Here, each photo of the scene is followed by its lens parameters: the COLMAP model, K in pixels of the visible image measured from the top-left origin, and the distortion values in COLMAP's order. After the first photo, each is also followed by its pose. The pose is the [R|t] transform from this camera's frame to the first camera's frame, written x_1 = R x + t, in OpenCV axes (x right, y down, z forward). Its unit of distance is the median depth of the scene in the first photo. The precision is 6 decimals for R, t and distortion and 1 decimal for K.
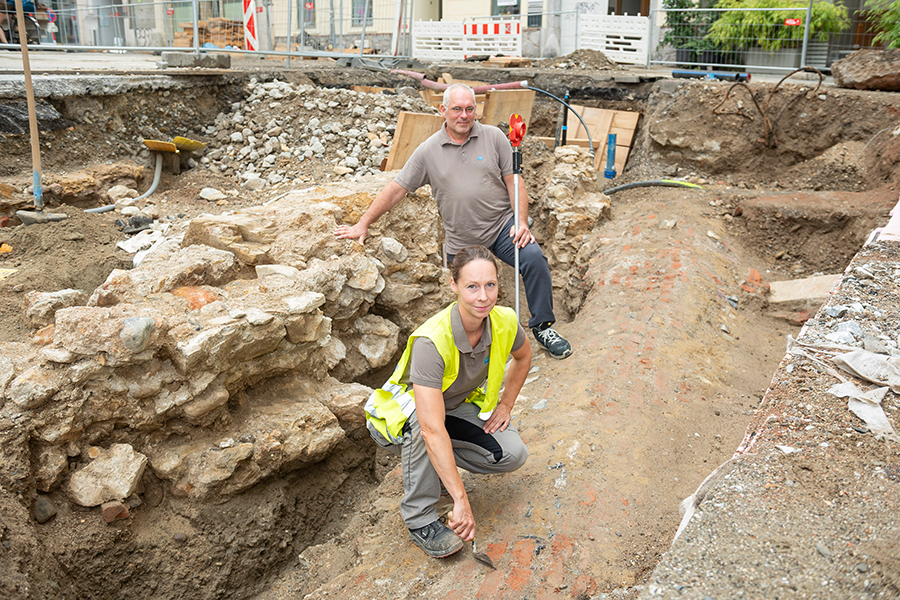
lens RADIAL K [[809.5, 0, 468.0], [0, 809.5, 292.9], [0, 0, 1]] dist [-0.013822, 0.002694]
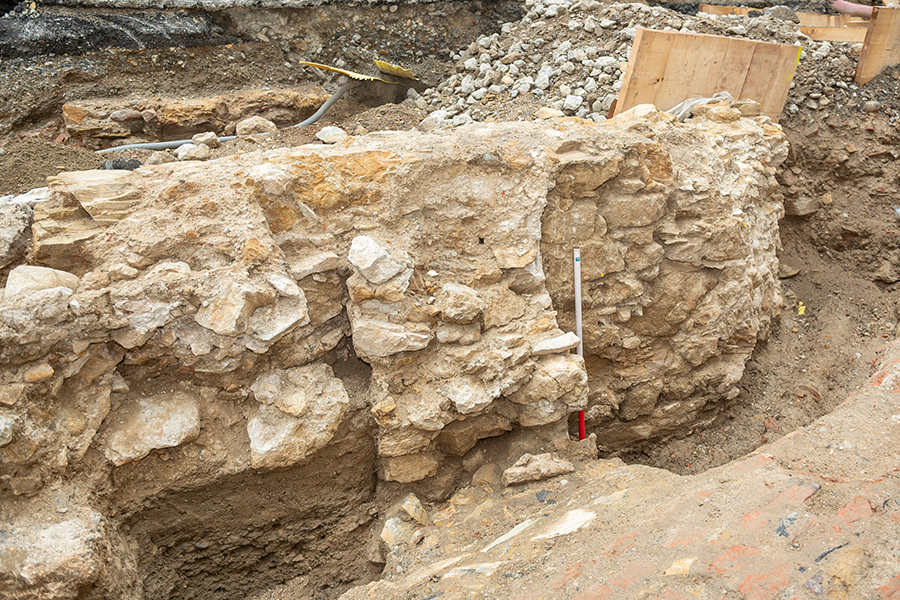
lens RADIAL K [[745.5, 0, 524.0], [0, 745.5, 251.4], [0, 0, 1]] dist [-0.024428, -0.011891]
pose [[0.817965, 0.159193, -0.552802, 0.176179], [-0.138581, 0.987177, 0.079227, -0.072572], [0.558326, 0.011803, 0.829538, 0.403793]]
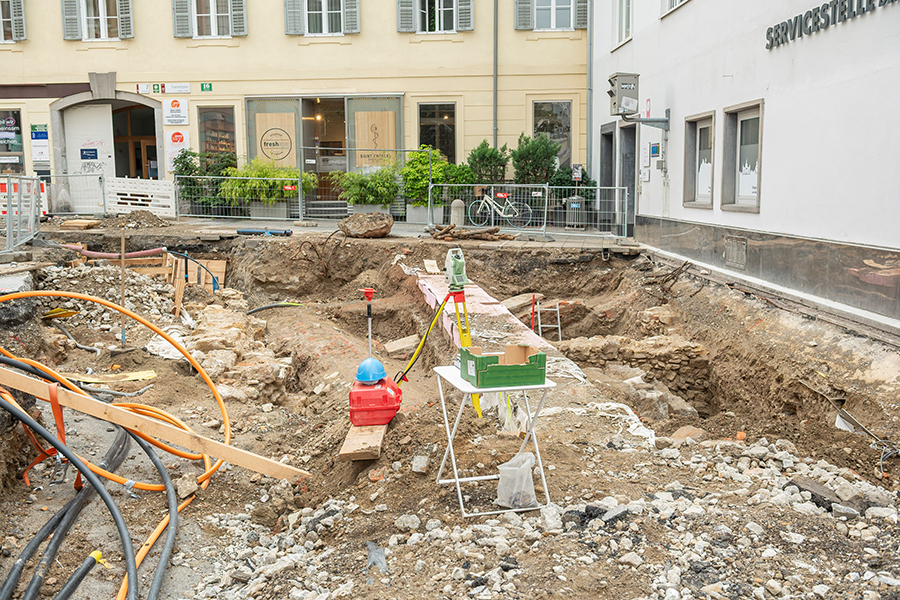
lens RADIAL K [[911.5, 0, 450.7], [0, 911.5, 299.6], [0, 0, 1]] dist [0.009103, 0.000000]
pose [[0.775079, -0.105021, 0.623076, -0.777762], [0.189944, 0.979207, -0.071235, 0.060794], [-0.602639, 0.173562, 0.778911, -0.784379]]
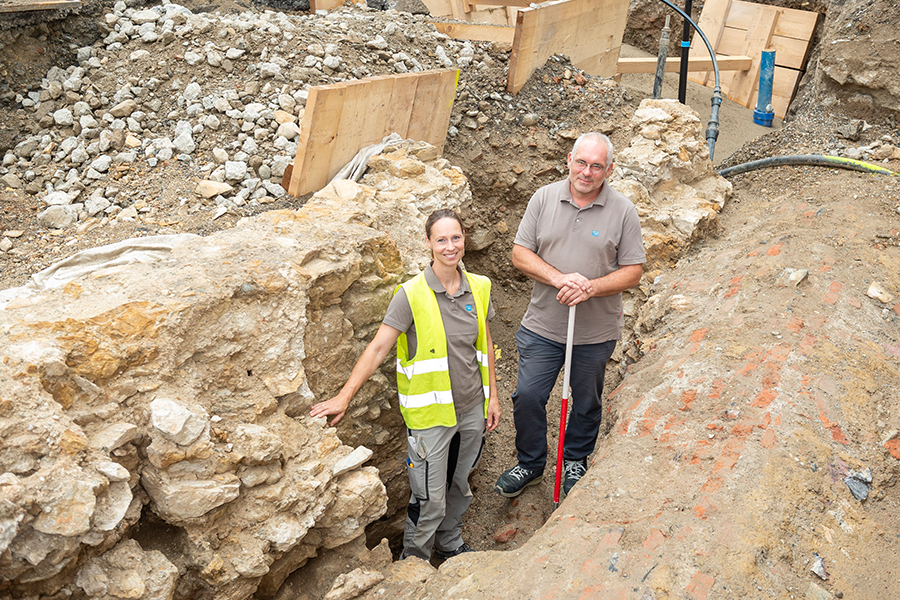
lens RADIAL K [[1142.2, 0, 498.2], [0, 1142.2, 271.8], [0, 0, 1]] dist [0.045359, 0.000000]
pose [[0.991334, 0.024101, -0.129135, 0.140392], [-0.015230, 0.997483, 0.069246, -0.133774], [0.130479, -0.066680, 0.989206, 0.175079]]
